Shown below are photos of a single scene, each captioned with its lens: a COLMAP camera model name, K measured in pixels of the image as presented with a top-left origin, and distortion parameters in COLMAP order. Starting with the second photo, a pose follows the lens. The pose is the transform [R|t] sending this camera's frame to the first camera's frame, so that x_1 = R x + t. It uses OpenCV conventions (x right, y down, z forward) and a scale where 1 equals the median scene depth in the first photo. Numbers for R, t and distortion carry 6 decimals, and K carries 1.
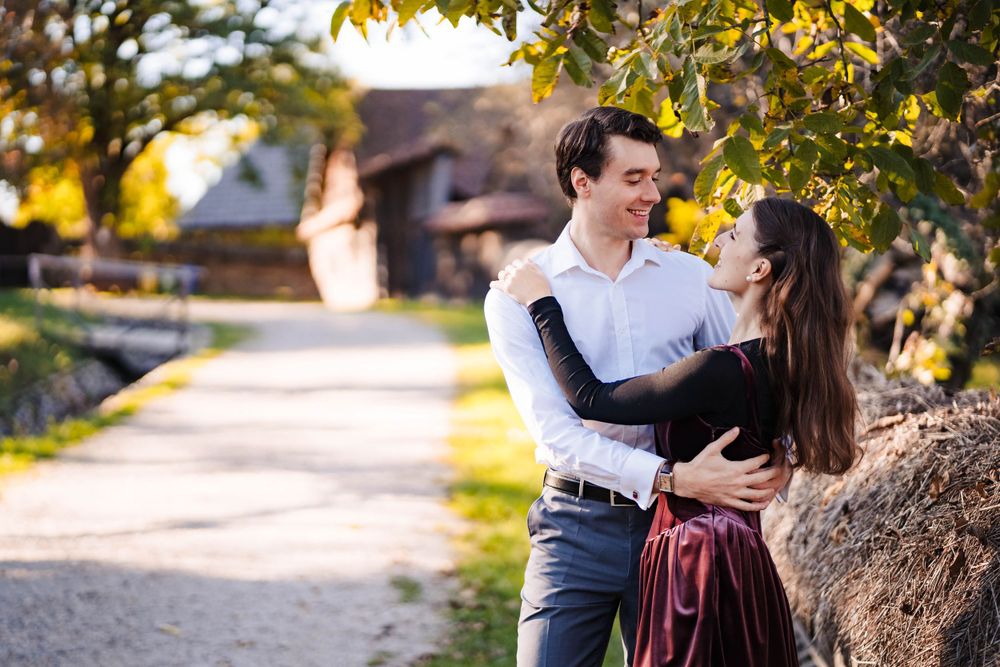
lens RADIAL K [[2185.2, 0, 500.0], [0, 2185.2, 333.5], [0, 0, 1]] dist [0.015313, -2.465000]
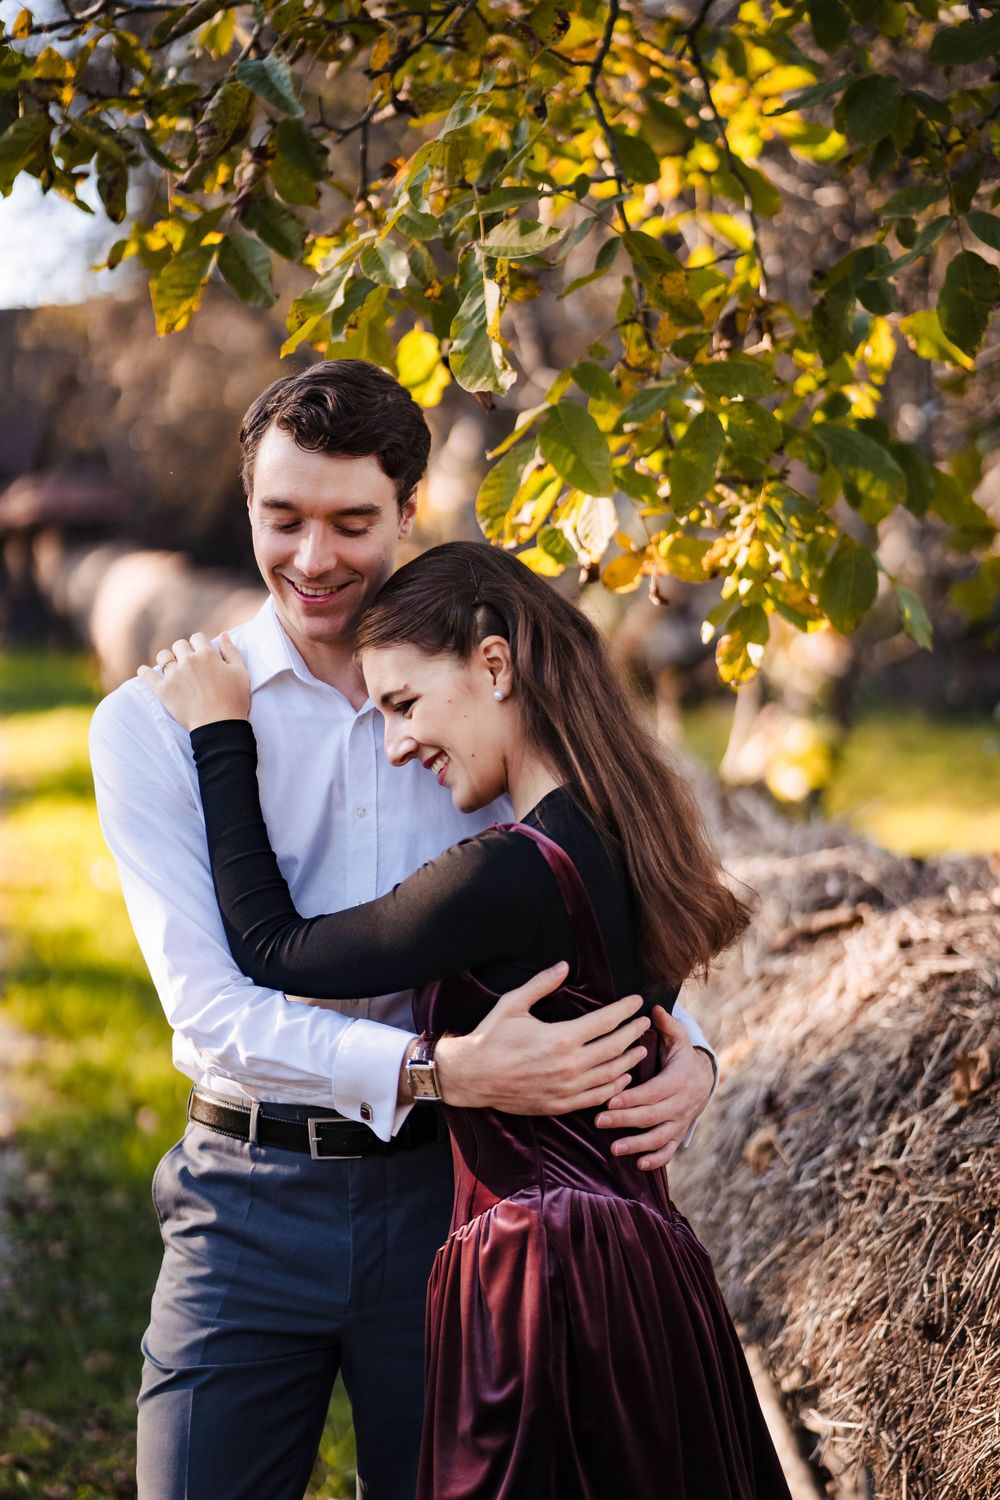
lens RADIAL K [[3277.8, 0, 500.0], [0, 3277.8, 750.0], [0, 0, 1]] dist [0.015313, -2.465000]
pose [[0.990786, -0.026250, 0.132870, -0.010475], [0.023078, 0.999412, 0.025354, -0.028881], [-0.133457, -0.022054, 0.990809, 0.234777]]
